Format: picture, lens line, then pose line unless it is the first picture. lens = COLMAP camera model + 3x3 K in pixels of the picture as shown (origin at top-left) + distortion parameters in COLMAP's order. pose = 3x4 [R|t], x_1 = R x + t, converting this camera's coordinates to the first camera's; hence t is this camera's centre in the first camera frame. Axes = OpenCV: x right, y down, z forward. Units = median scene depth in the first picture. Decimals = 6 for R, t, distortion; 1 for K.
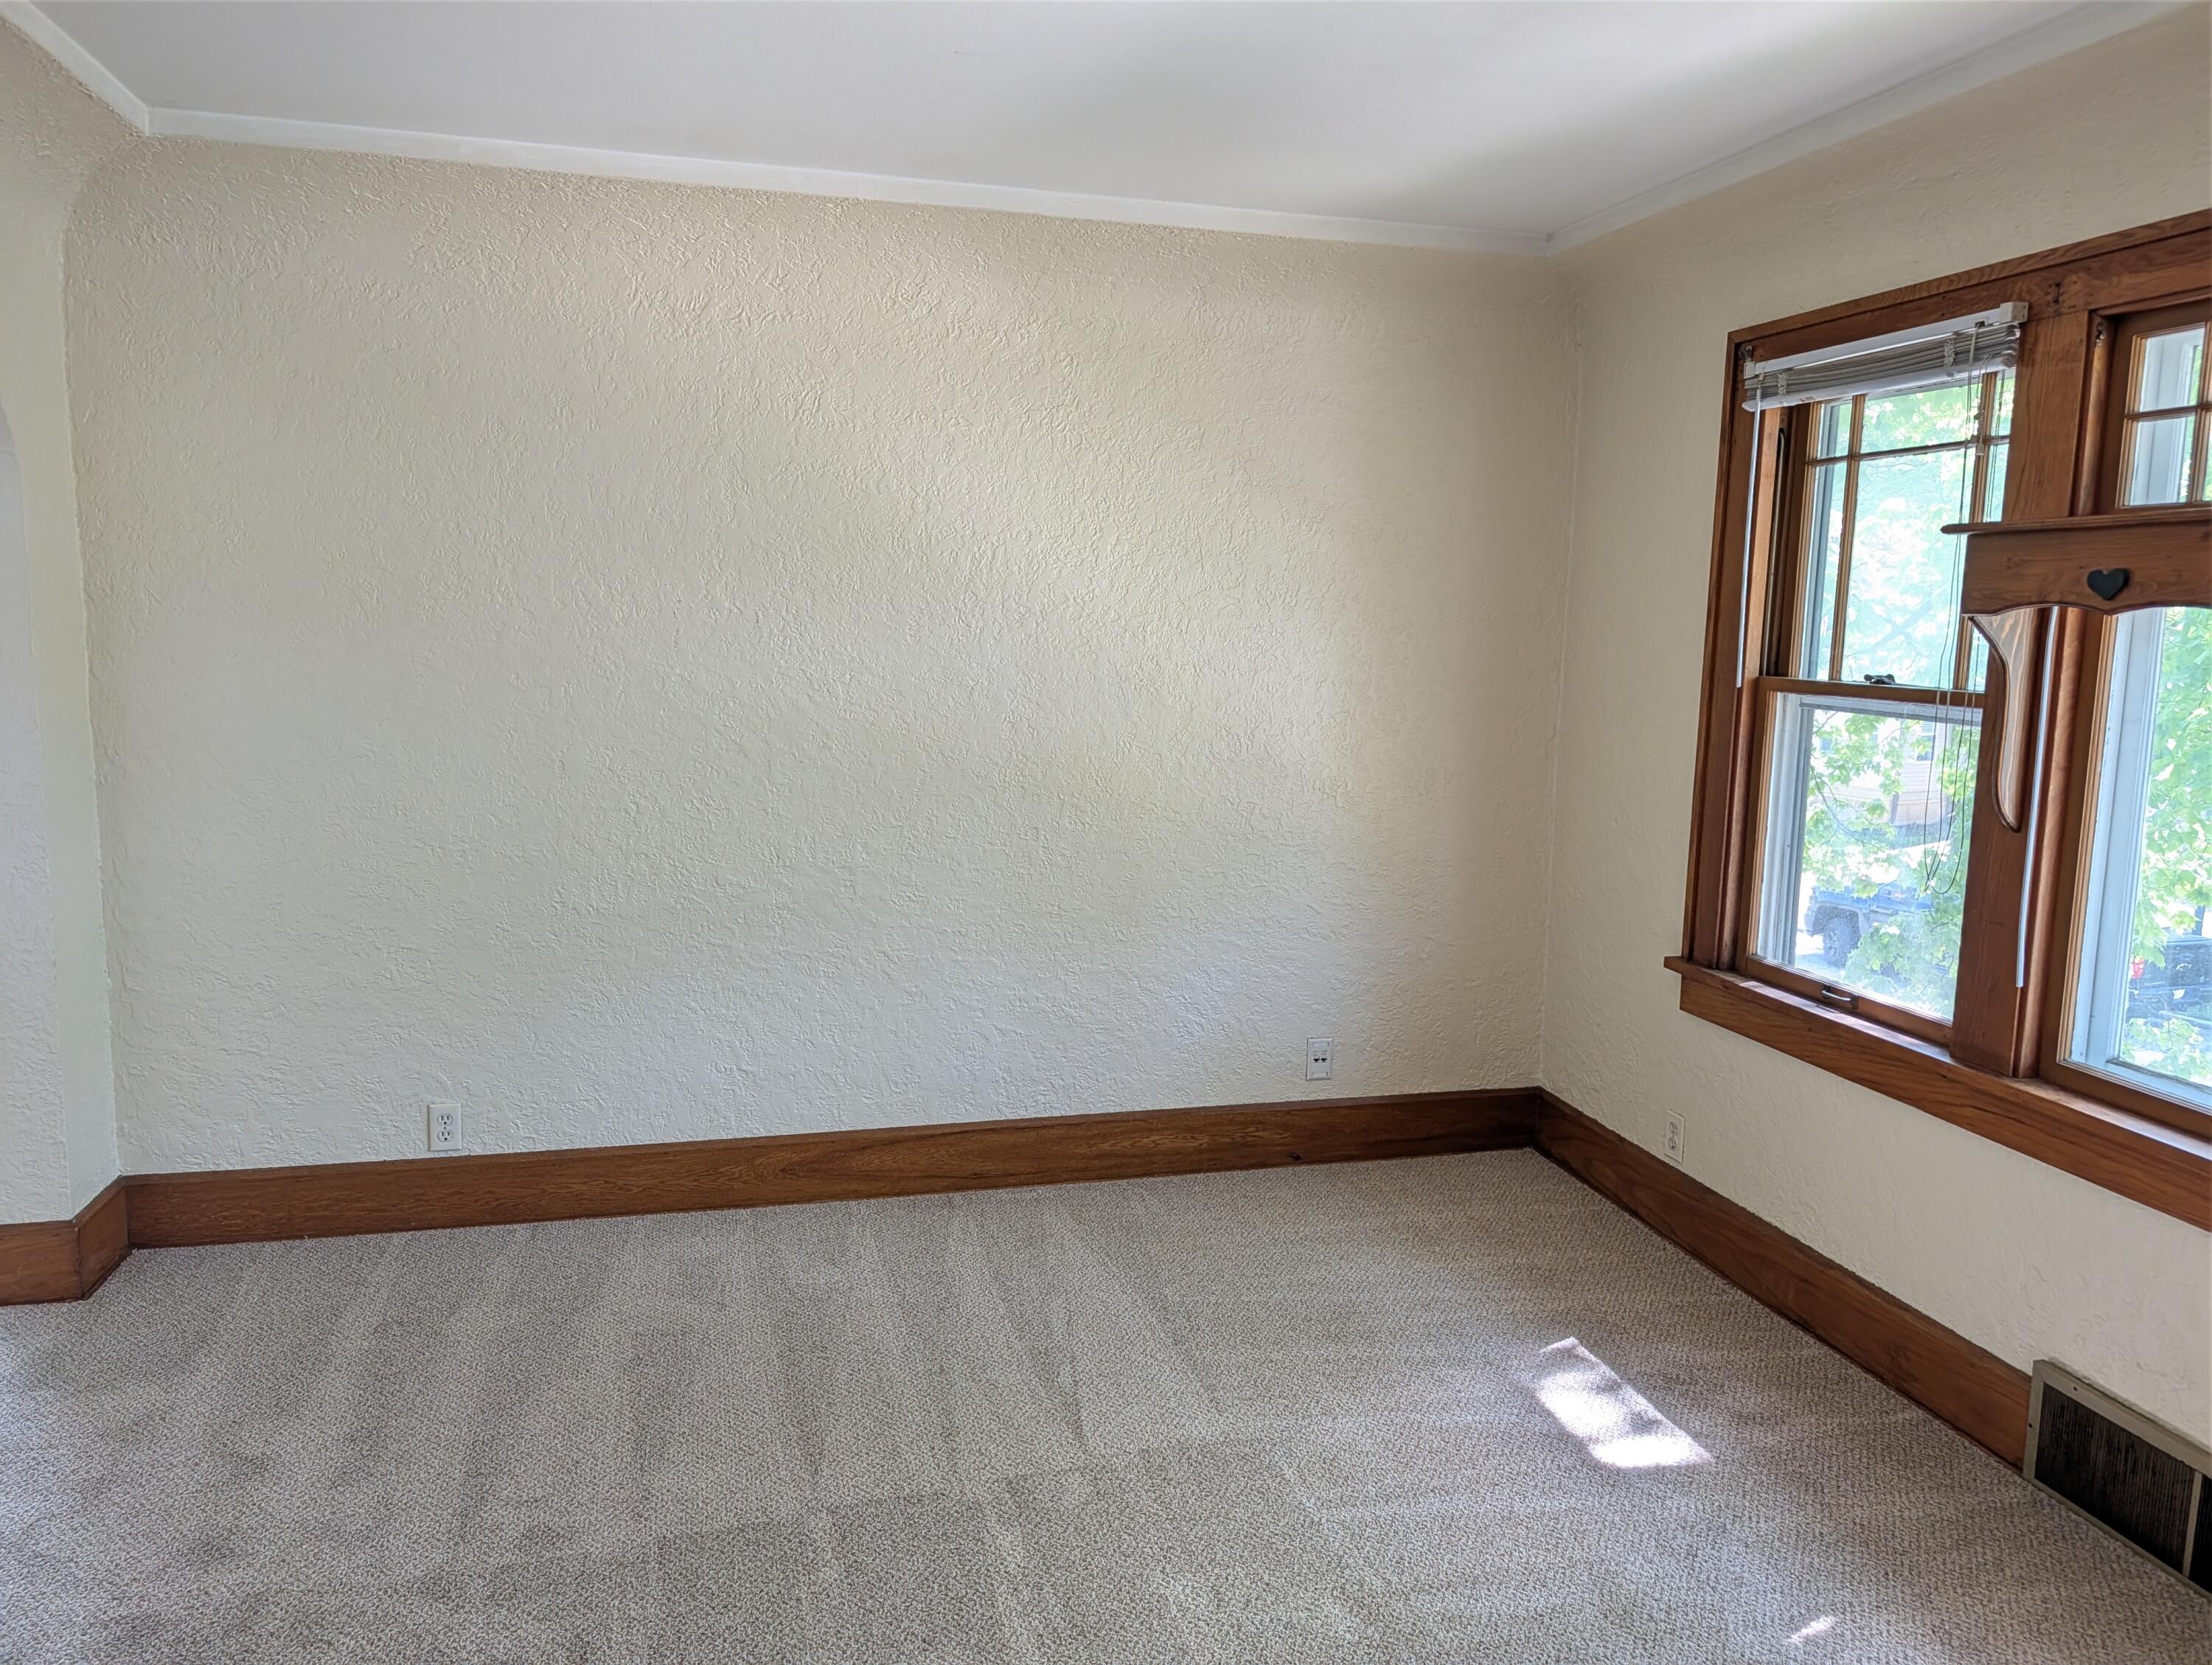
lens RADIAL K [[1595.1, 0, 1102.7], [0, 1595.1, 790.6], [0, 0, 1]] dist [-0.000691, -0.002747]
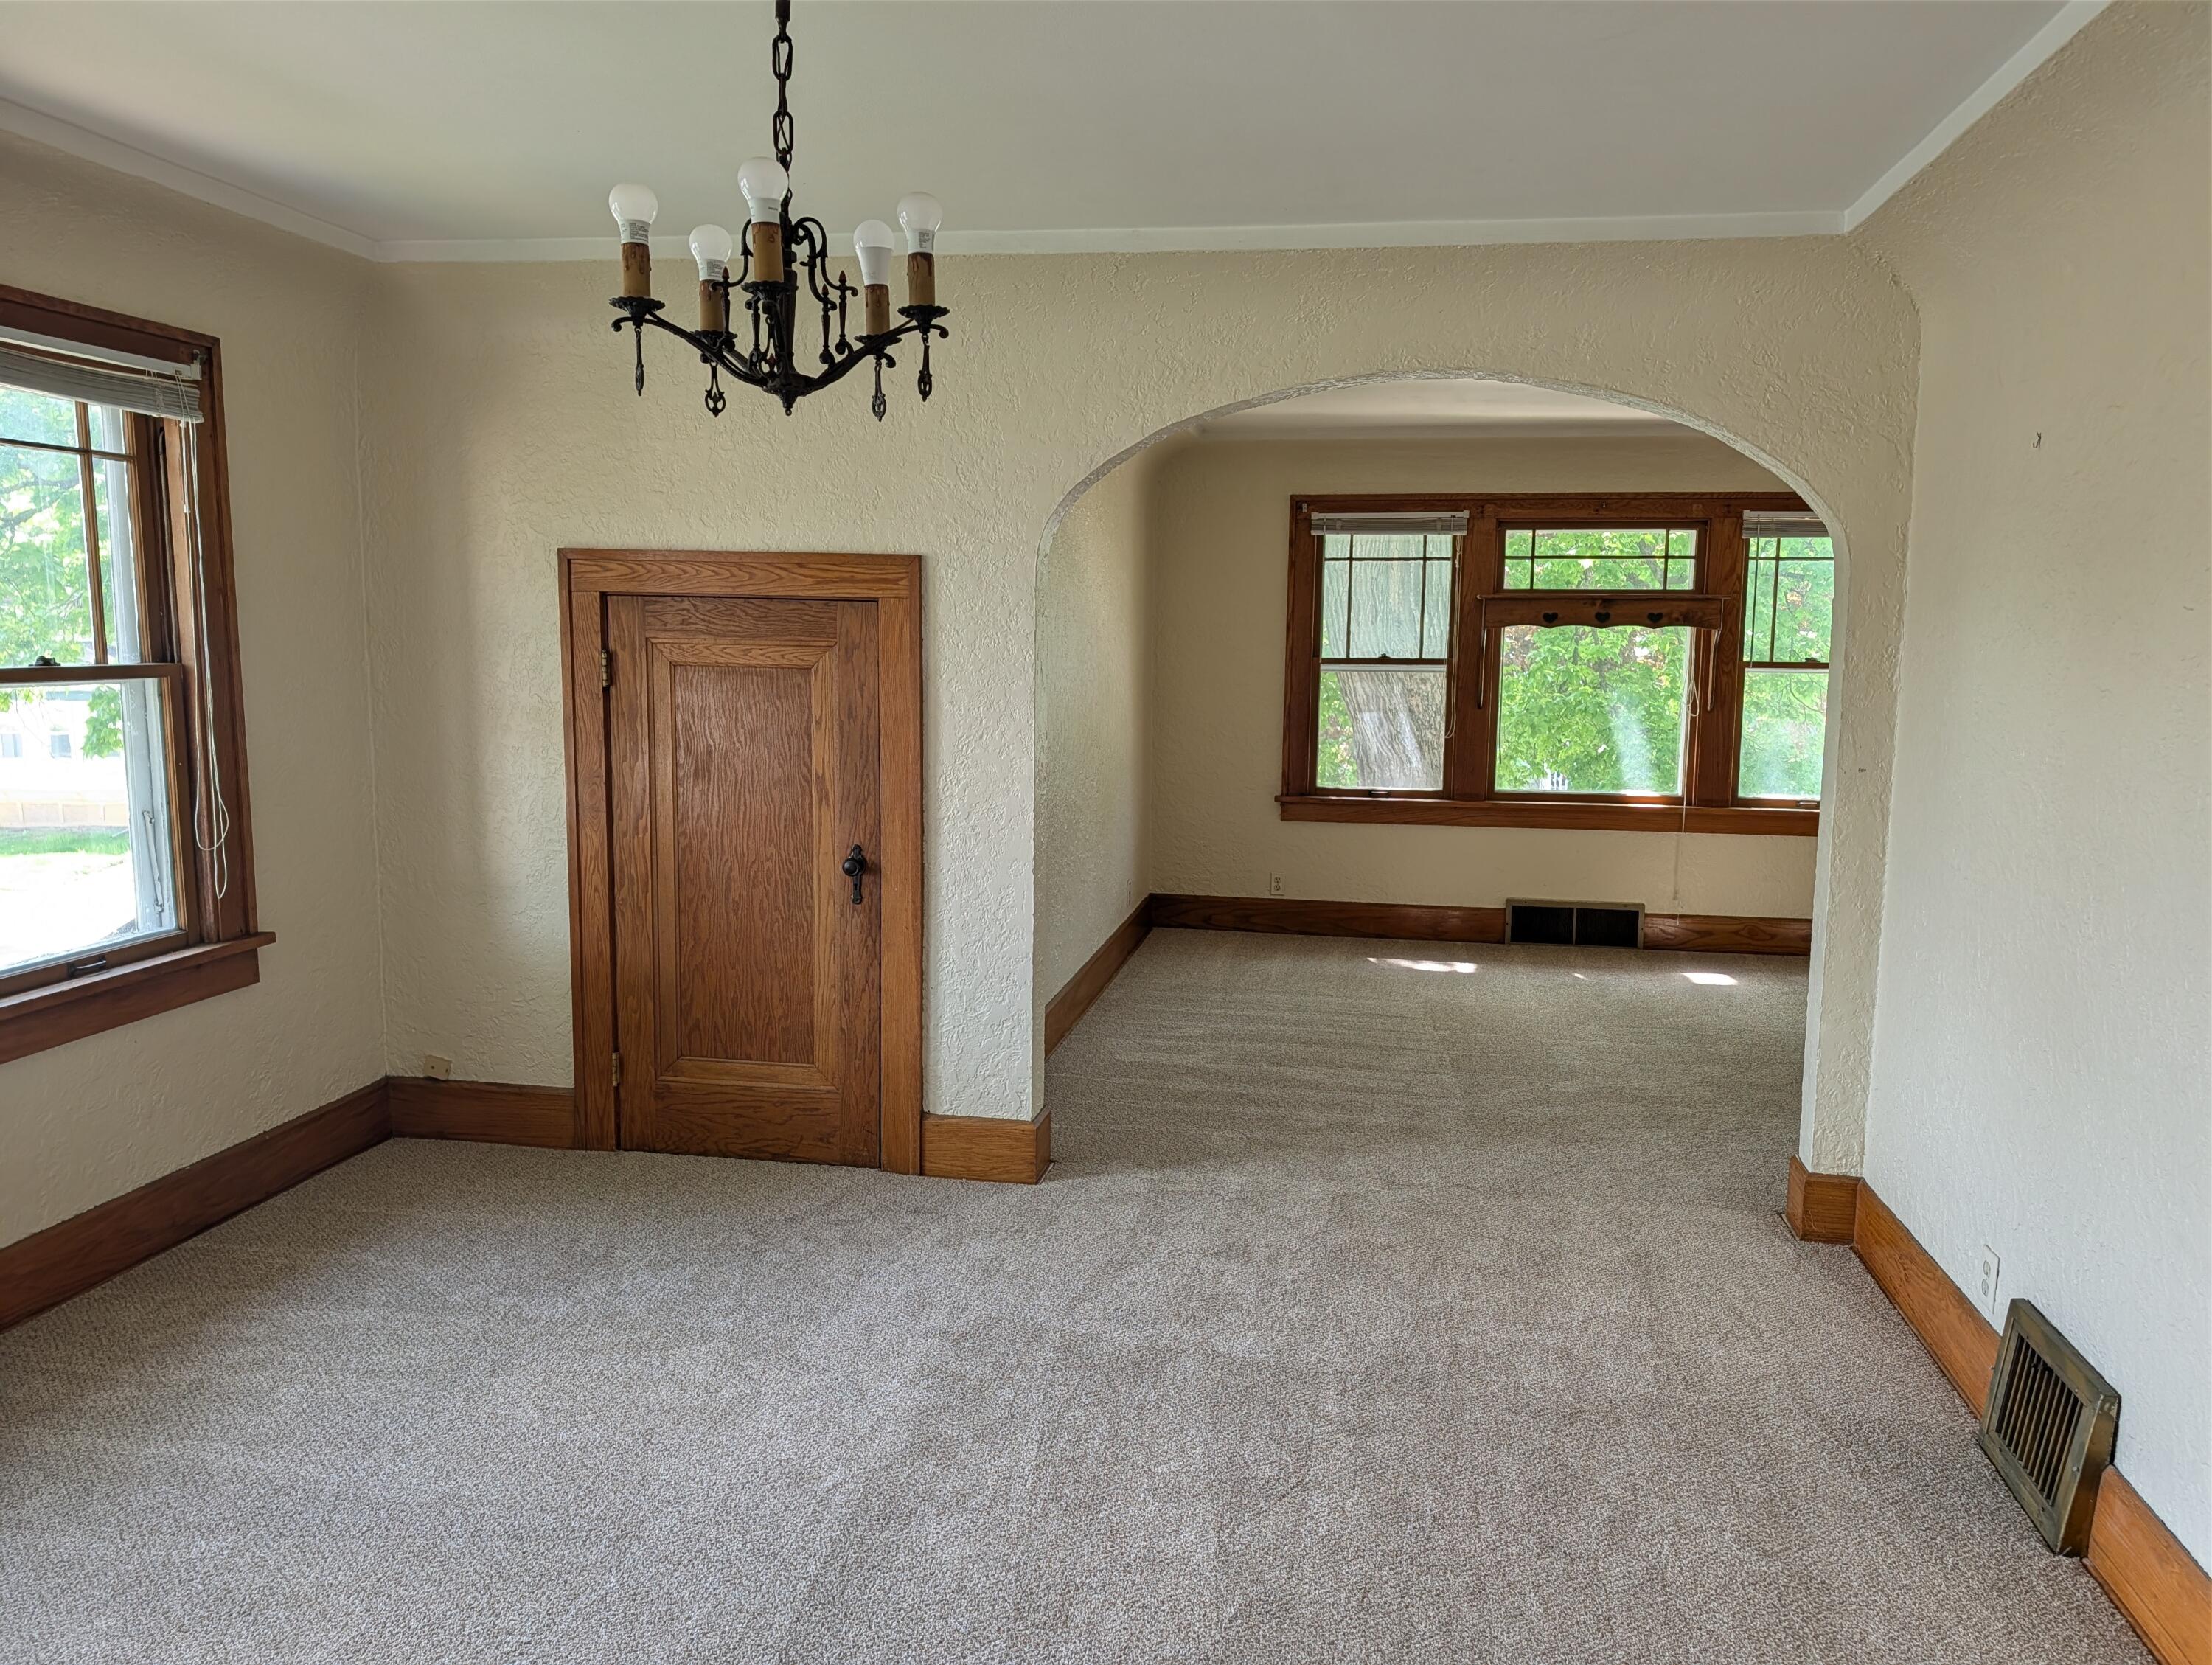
lens RADIAL K [[1550.7, 0, 1106.0], [0, 1550.7, 832.5], [0, 0, 1]] dist [-0.003188, -0.003626]
pose [[0.408985, -0.124747, 0.903974, -2.020289], [0.103414, 0.990566, 0.089909, -0.066919], [-0.906662, 0.056712, 0.418028, 0.480863]]
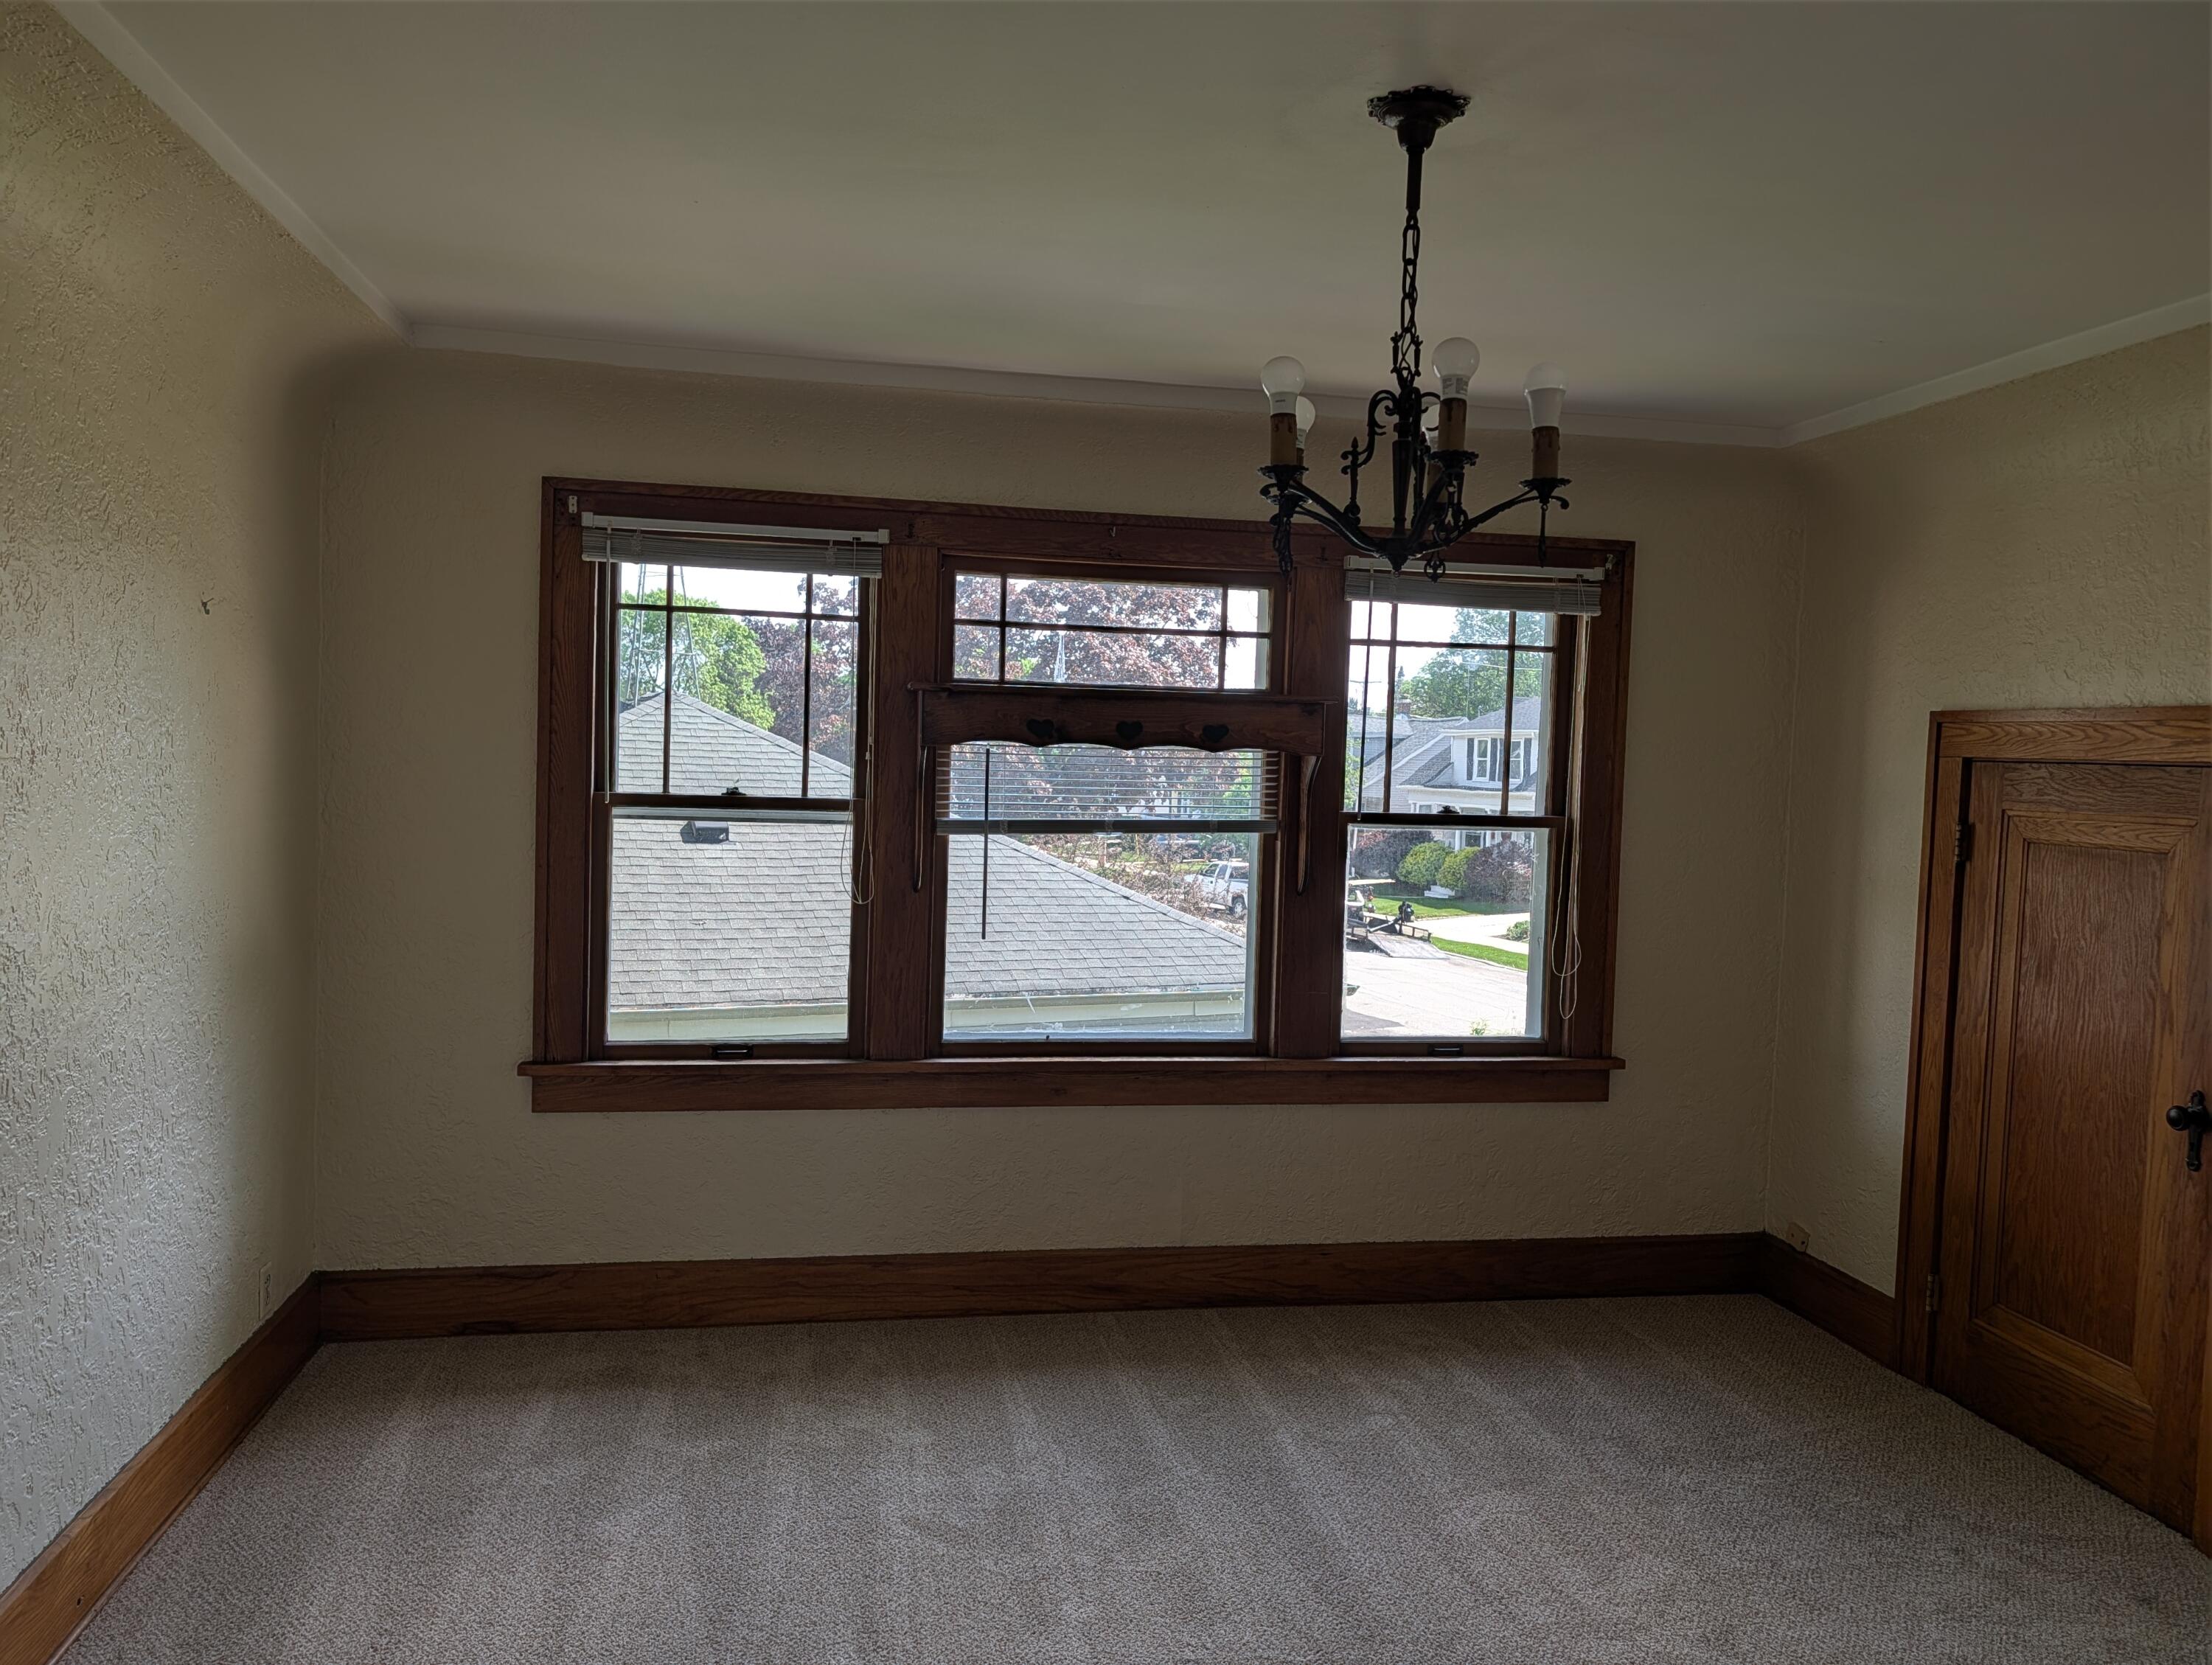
lens RADIAL K [[1413.6, 0, 1058.4], [0, 1413.6, 867.7], [0, 0, 1]] dist [0.066229, -0.001003]
pose [[0.073680, -0.062396, 0.995328, -0.700048], [0.089163, 0.994456, 0.055741, -0.056812], [-0.993288, 0.084640, 0.078835, 0.745702]]
